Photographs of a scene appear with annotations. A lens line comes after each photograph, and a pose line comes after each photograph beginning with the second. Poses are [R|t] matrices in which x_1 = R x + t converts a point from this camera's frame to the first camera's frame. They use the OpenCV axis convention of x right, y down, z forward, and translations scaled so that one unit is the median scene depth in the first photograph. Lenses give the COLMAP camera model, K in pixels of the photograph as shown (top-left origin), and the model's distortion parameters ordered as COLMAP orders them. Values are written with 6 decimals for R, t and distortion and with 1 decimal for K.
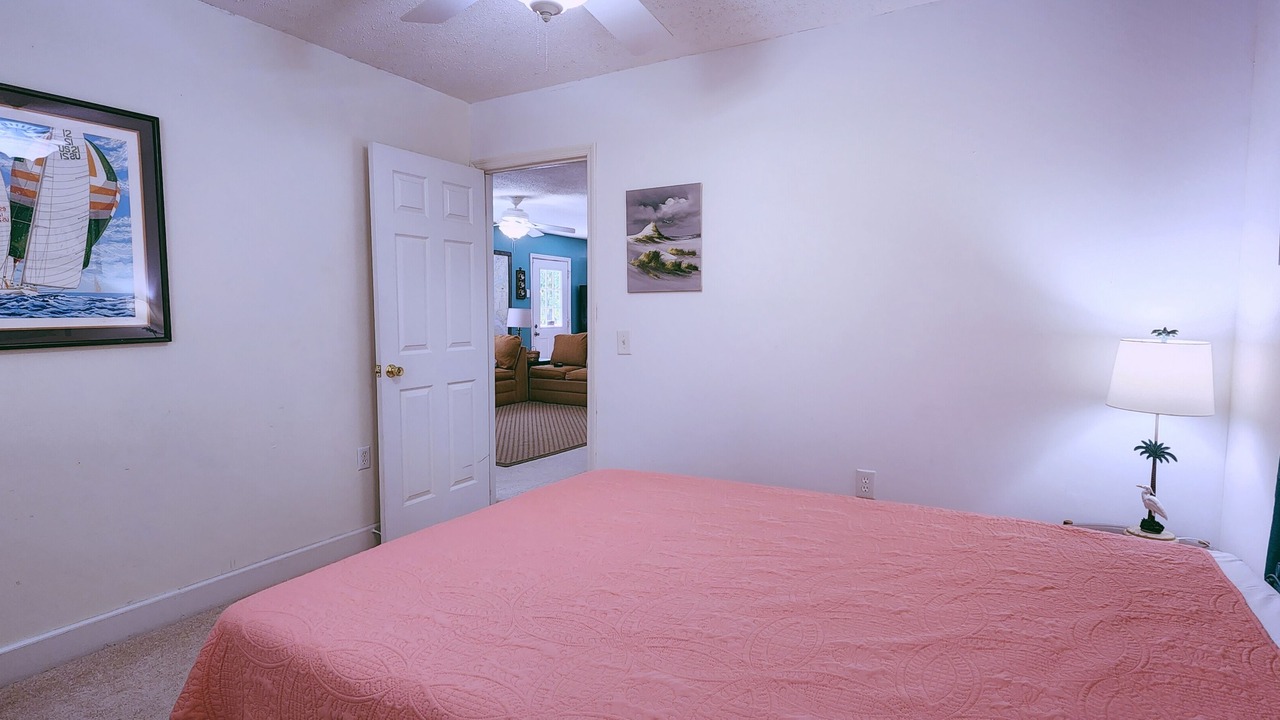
lens RADIAL K [[642.2, 0, 639.1], [0, 642.2, 363.7], [0, 0, 1]] dist [0.006863, -0.001979]
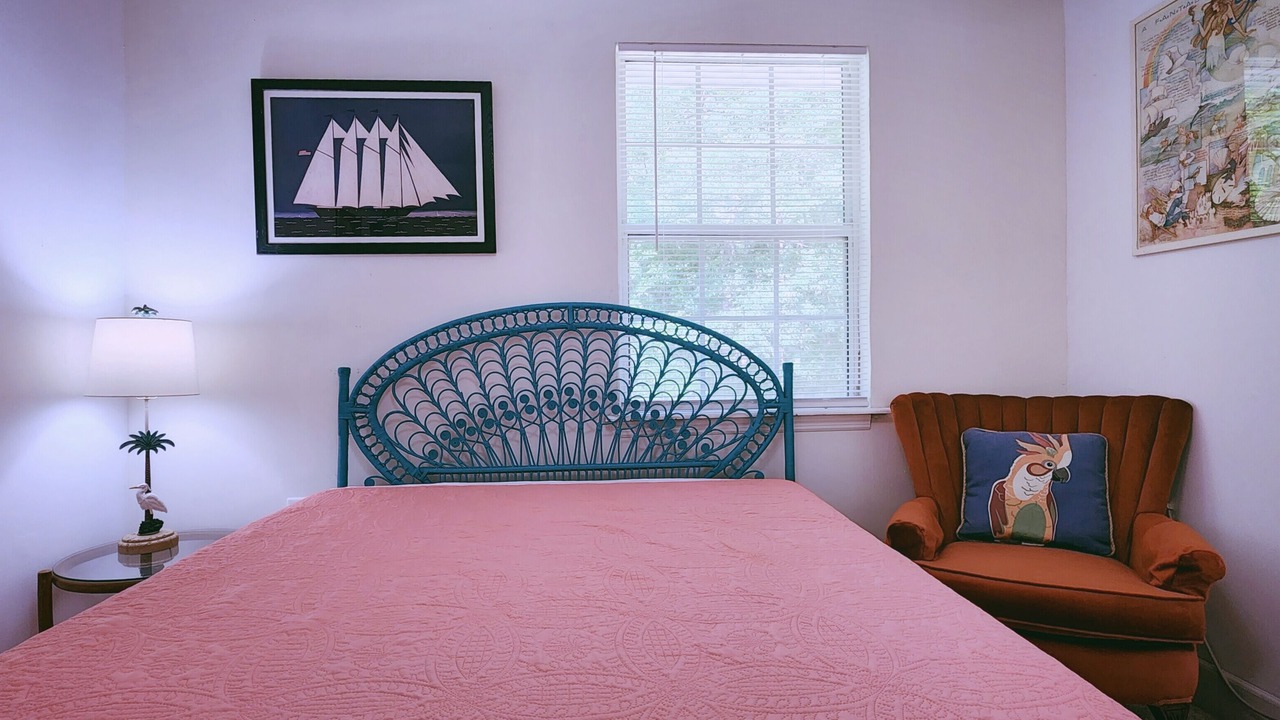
lens RADIAL K [[688.2, 0, 643.3], [0, 688.2, 359.7], [0, 0, 1]] dist [-0.003984, -0.000131]
pose [[-0.561898, -0.013896, 0.827090, -0.259548], [0.064538, 0.996075, 0.060580, 0.005324], [-0.824685, 0.087418, -0.558795, 0.660495]]
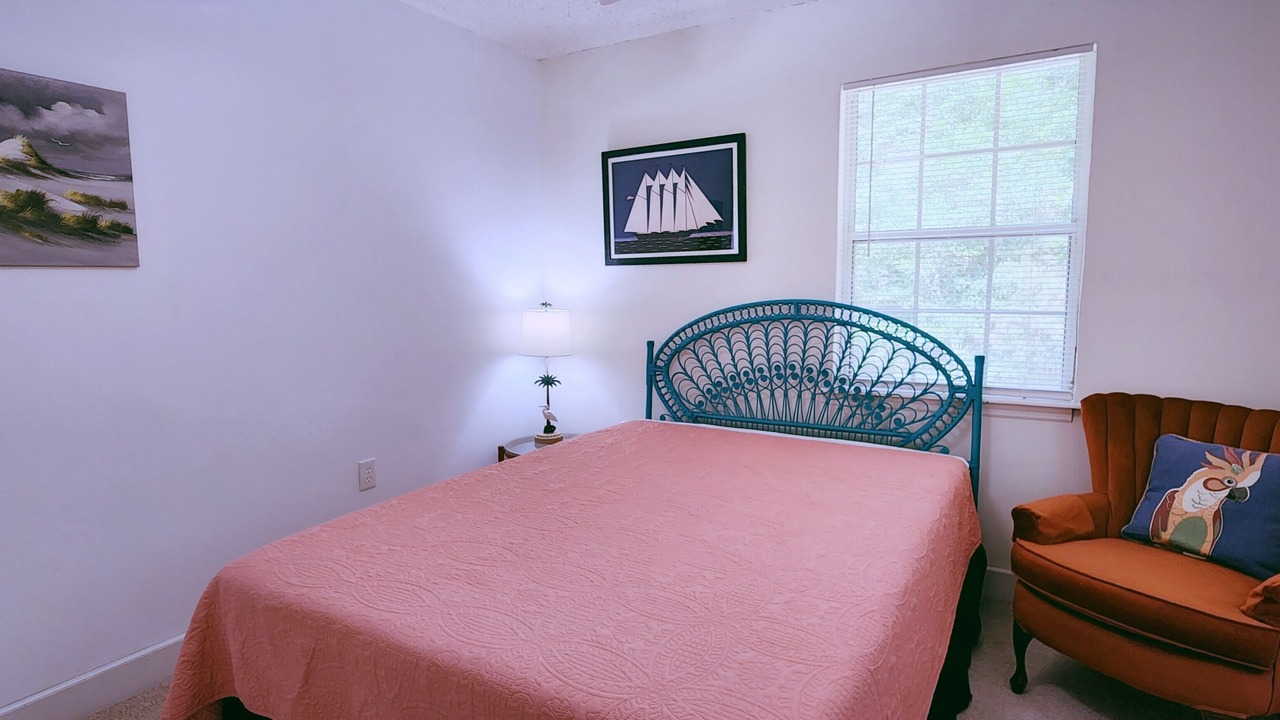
lens RADIAL K [[688.2, 0, 644.7], [0, 688.2, 362.6], [0, 0, 1]] dist [-0.003984, -0.000131]
pose [[0.022812, -0.122121, 0.992253, -0.578887], [0.079456, 0.989593, 0.119967, -0.061840], [-0.996577, 0.076104, 0.032277, 0.490457]]
